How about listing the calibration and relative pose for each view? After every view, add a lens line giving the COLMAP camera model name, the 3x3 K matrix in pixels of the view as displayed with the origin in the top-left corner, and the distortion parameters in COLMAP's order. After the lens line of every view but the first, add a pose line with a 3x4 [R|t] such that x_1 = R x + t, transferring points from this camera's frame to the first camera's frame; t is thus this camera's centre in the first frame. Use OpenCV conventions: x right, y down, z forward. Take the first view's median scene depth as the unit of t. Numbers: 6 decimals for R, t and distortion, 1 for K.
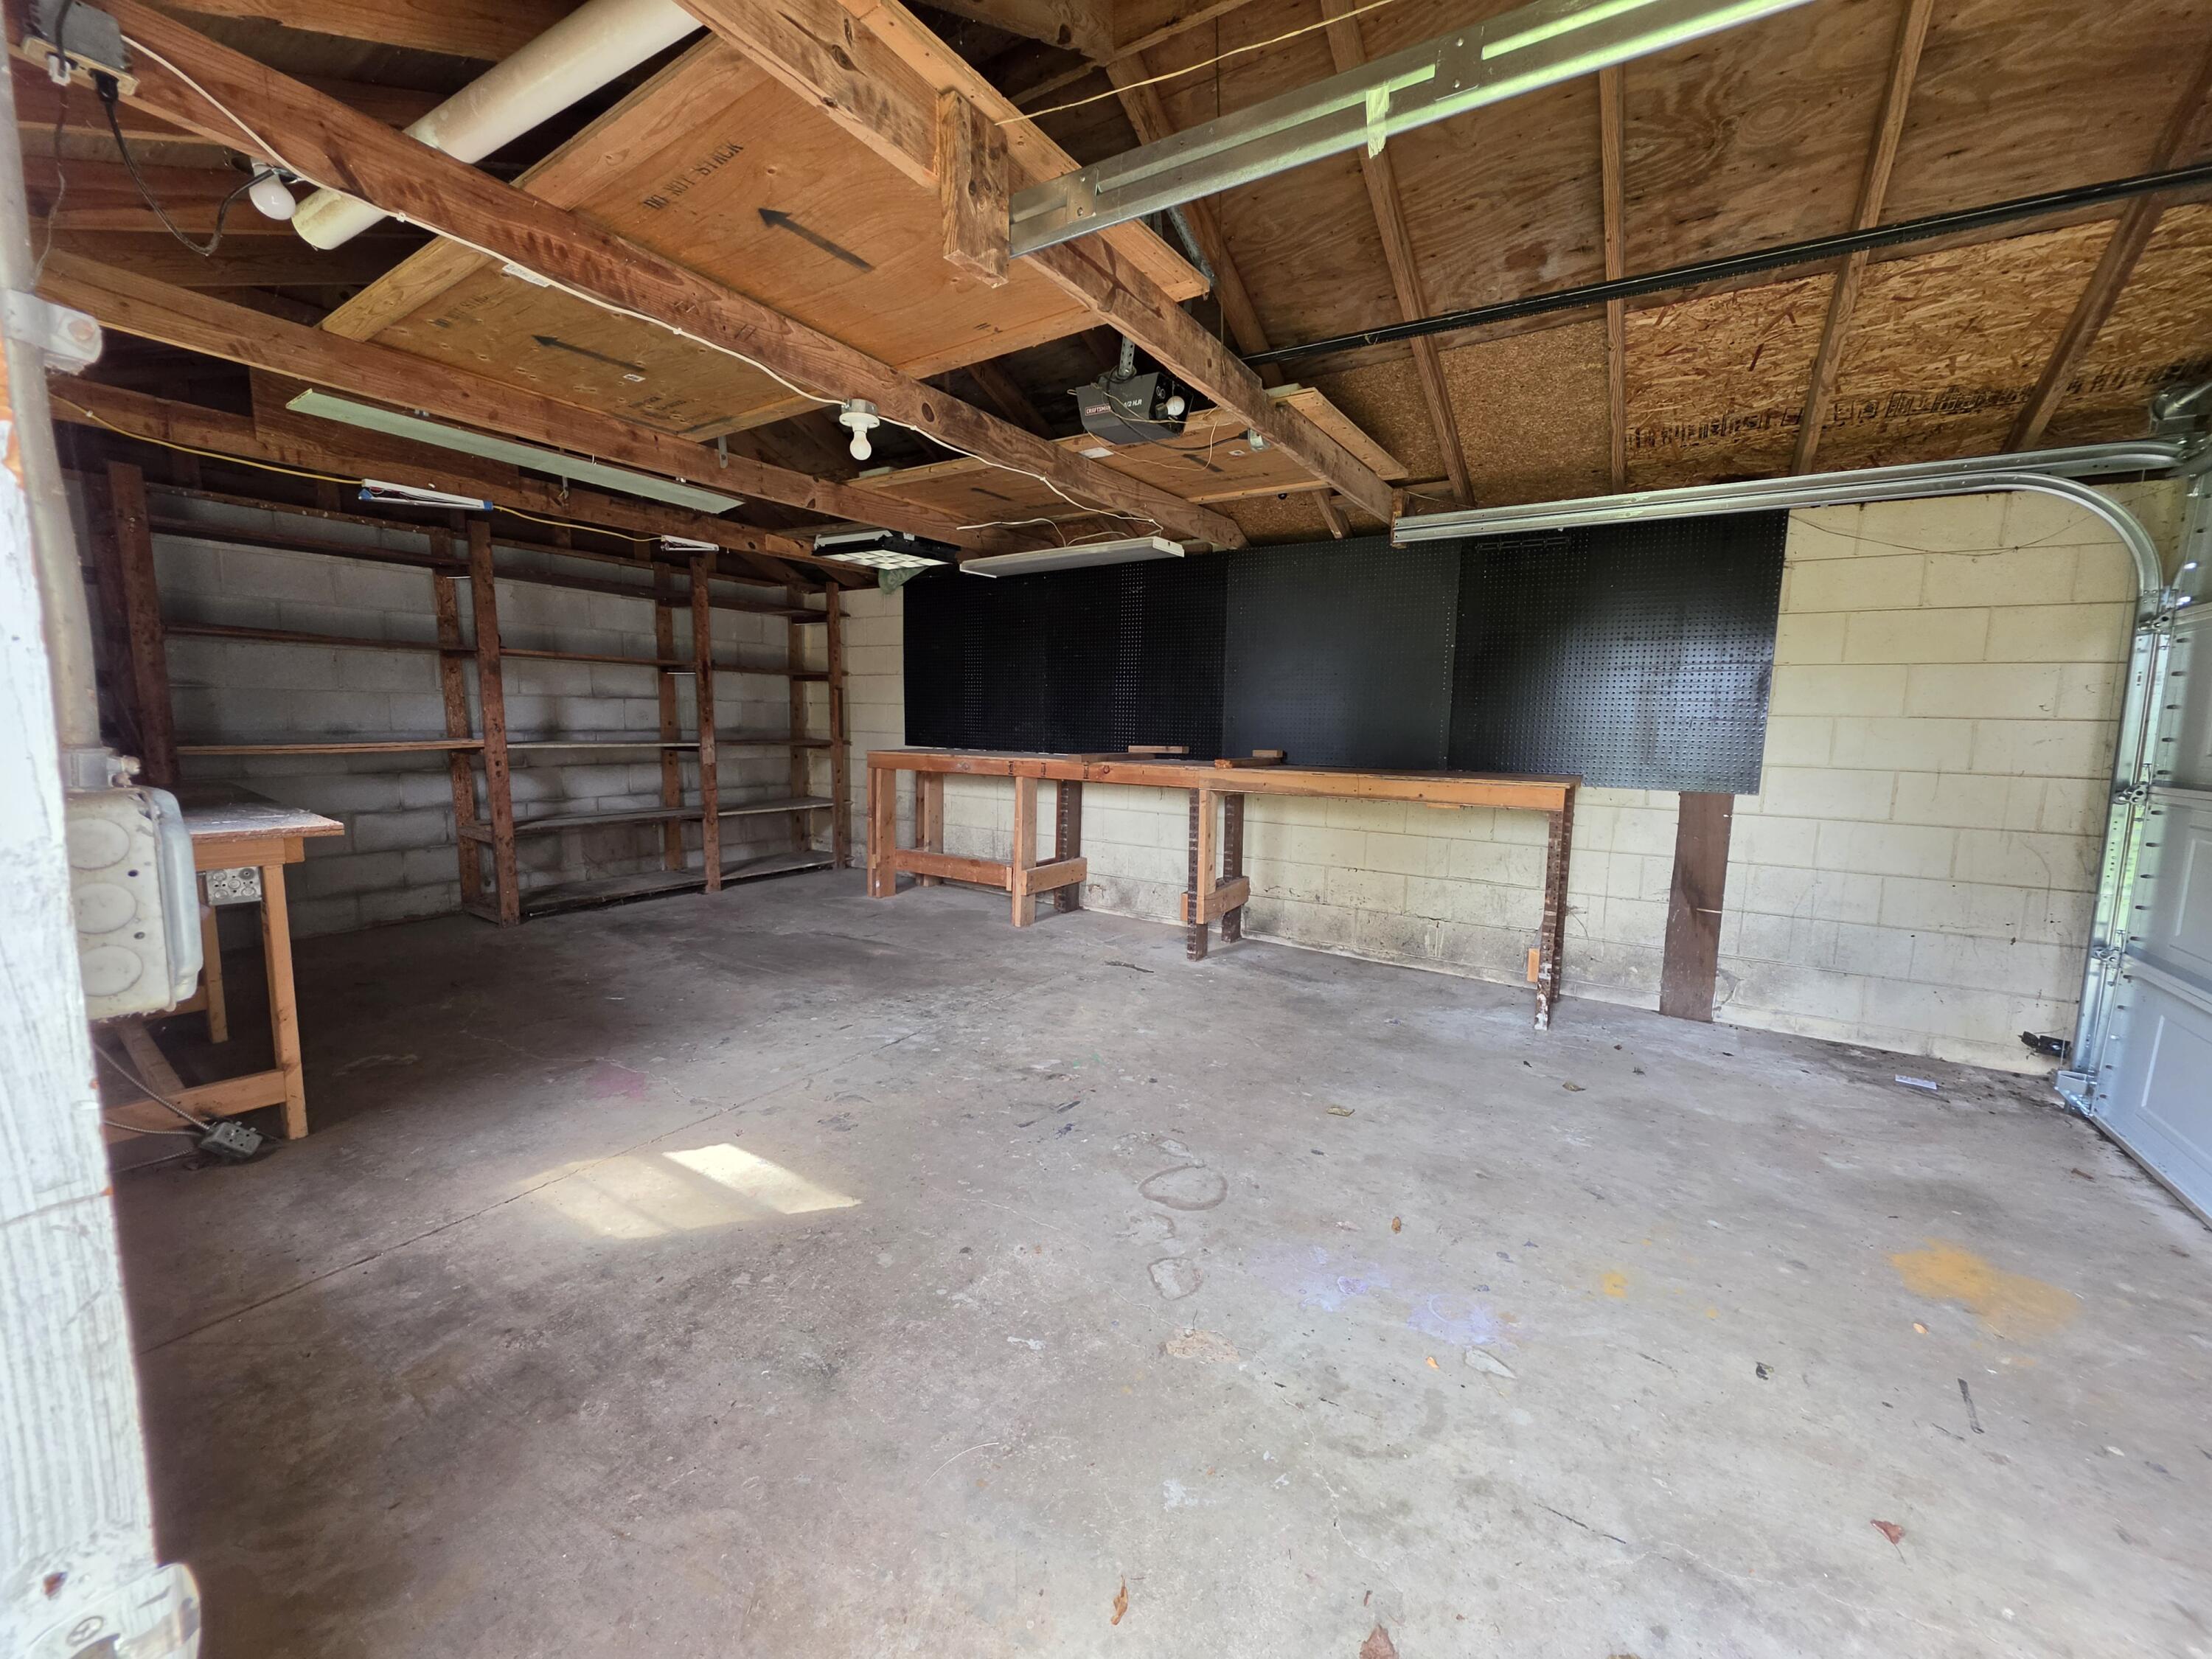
lens RADIAL K [[895.1, 0, 1103.0], [0, 895.1, 827.7], [0, 0, 1]] dist [0.002753, -0.000481]
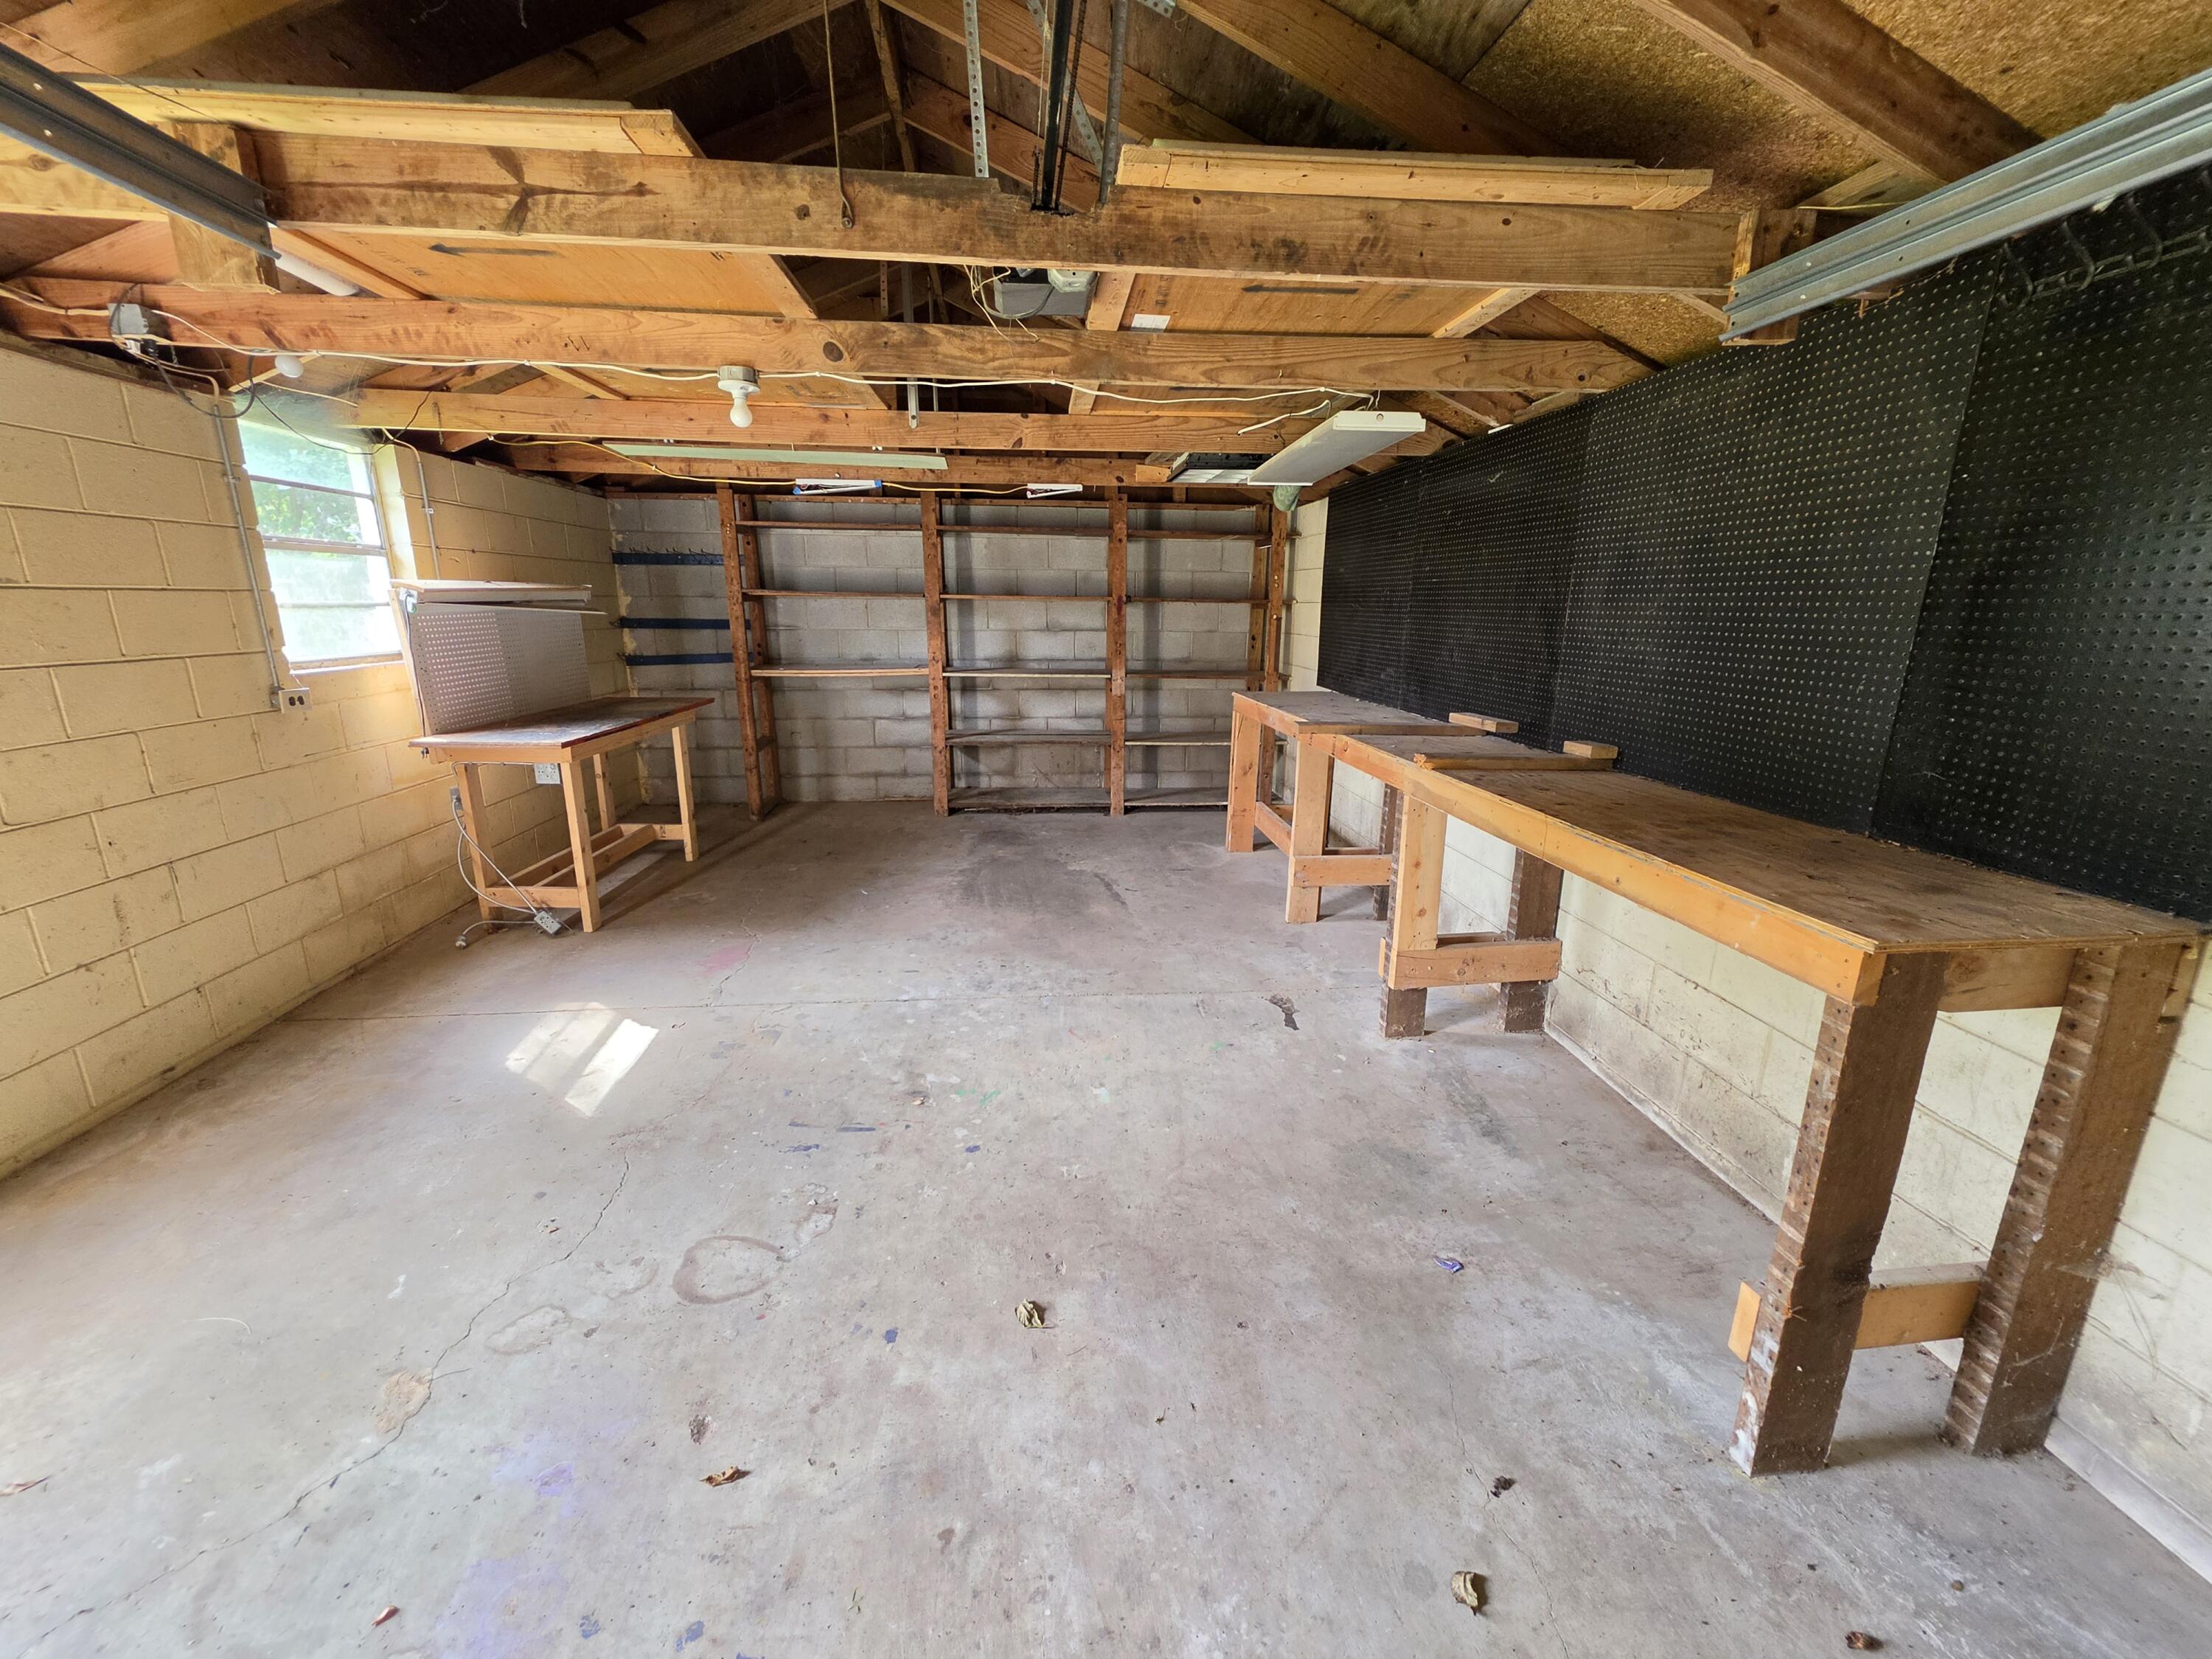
lens RADIAL K [[895.1, 0, 1099.3], [0, 895.1, 828.5], [0, 0, 1]] dist [0.002753, -0.000481]
pose [[0.608570, 0.183783, -0.771924, 0.478474], [-0.096888, 0.982740, 0.157590, -0.098779], [0.787563, -0.021115, 0.615873, 0.403430]]
